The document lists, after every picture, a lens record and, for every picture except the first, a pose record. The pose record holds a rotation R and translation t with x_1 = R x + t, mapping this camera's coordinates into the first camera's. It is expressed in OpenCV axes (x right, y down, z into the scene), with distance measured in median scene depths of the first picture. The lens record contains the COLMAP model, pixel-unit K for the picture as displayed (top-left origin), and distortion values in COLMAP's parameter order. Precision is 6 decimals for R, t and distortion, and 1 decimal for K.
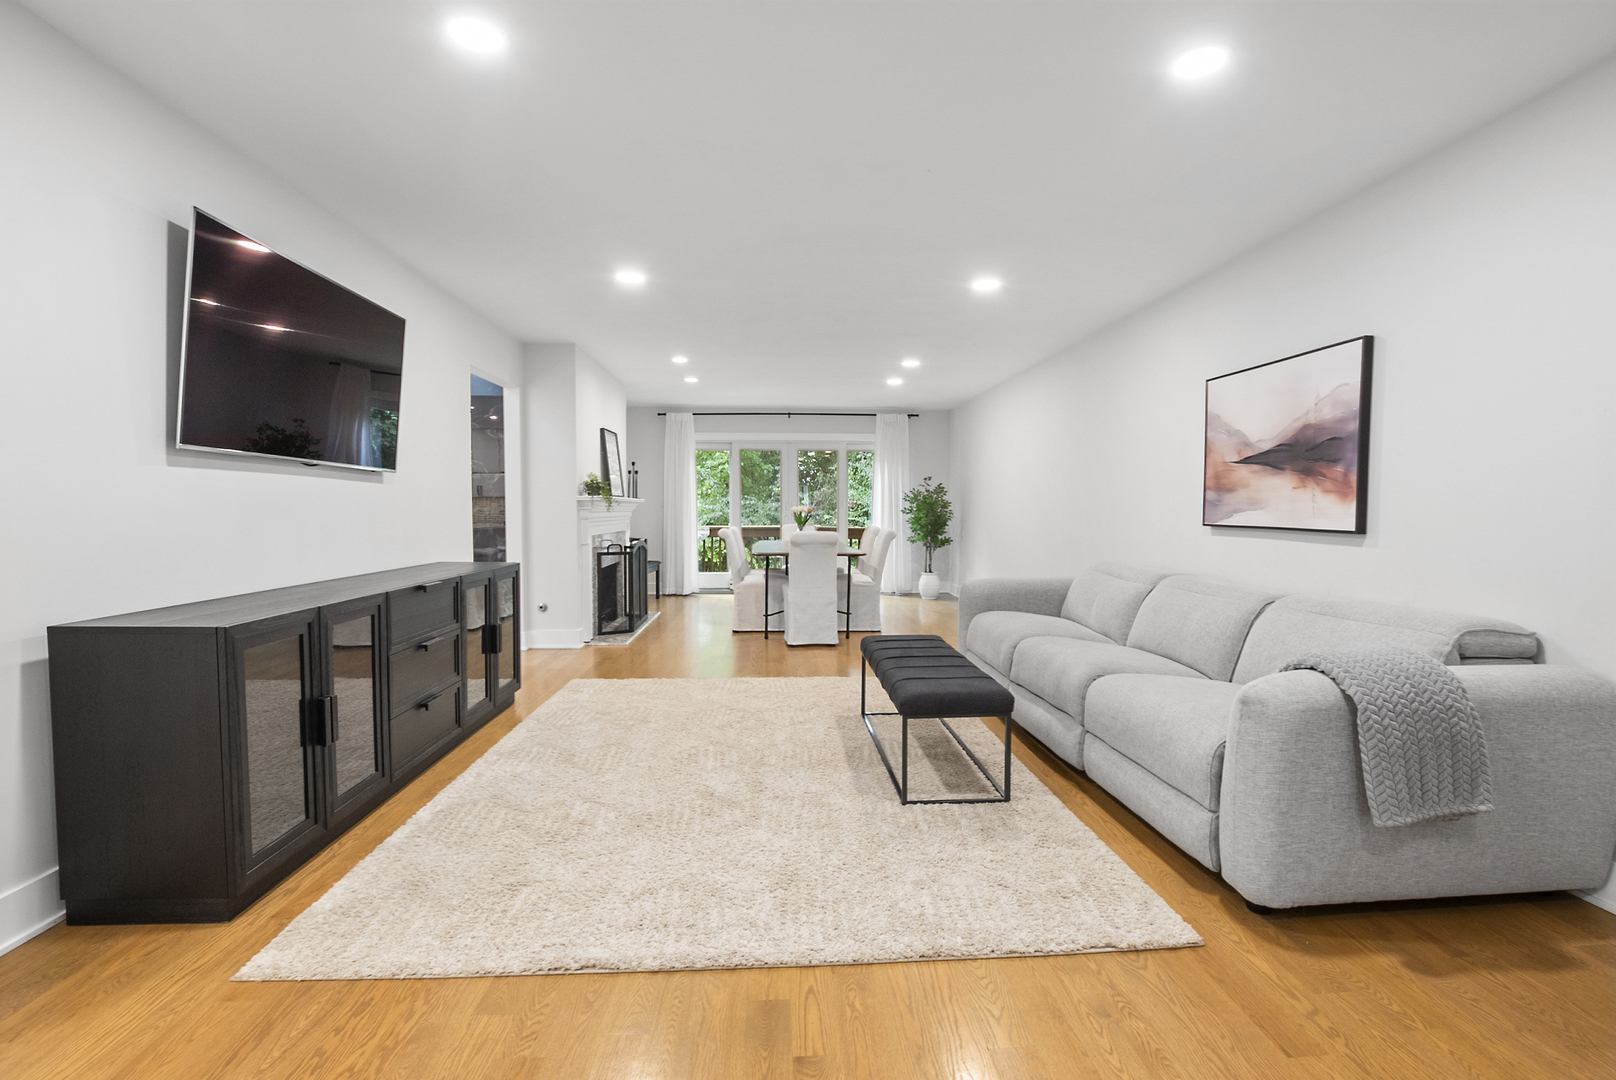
lens RADIAL K [[722.9, 0, 811.2], [0, 722.9, 532.4], [0, 0, 1]] dist [-0.004556, -0.000056]
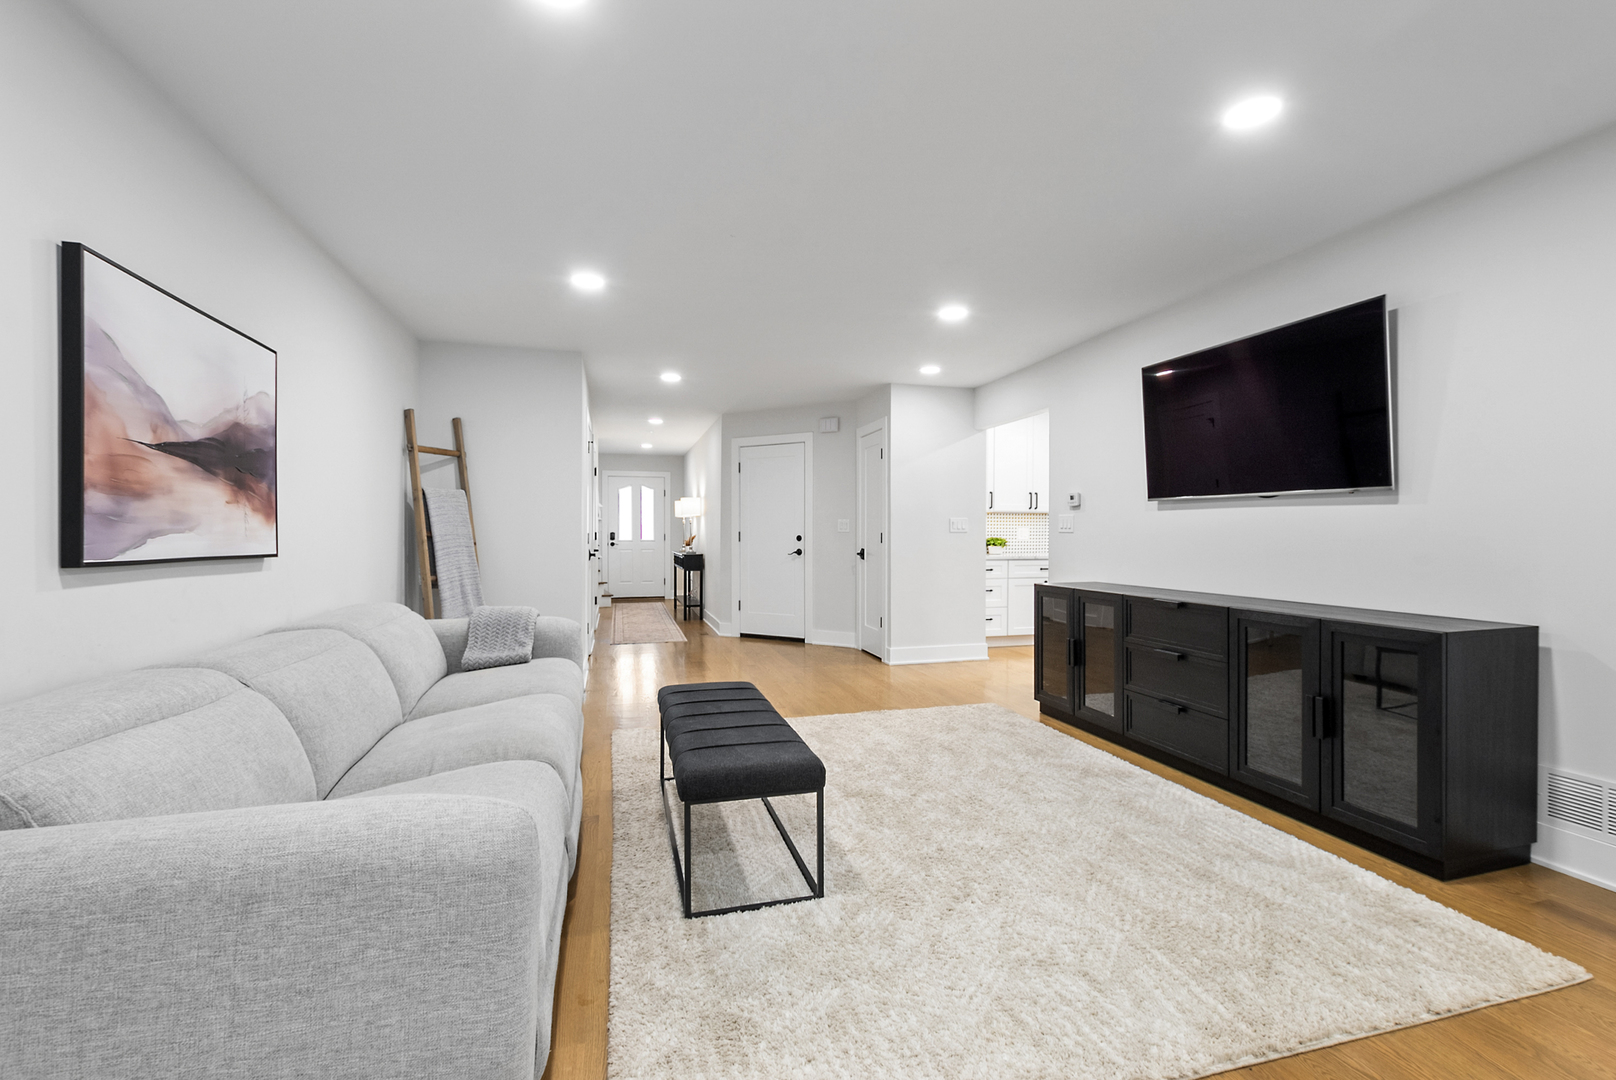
lens RADIAL K [[722.9, 0, 809.7], [0, 722.9, 536.3], [0, 0, 1]] dist [-0.004556, -0.000056]
pose [[-0.979135, -0.003764, -0.203175, 0.159844], [-0.011160, 0.999316, 0.035268, -0.040987], [0.202904, 0.036799, -0.978507, 1.275786]]
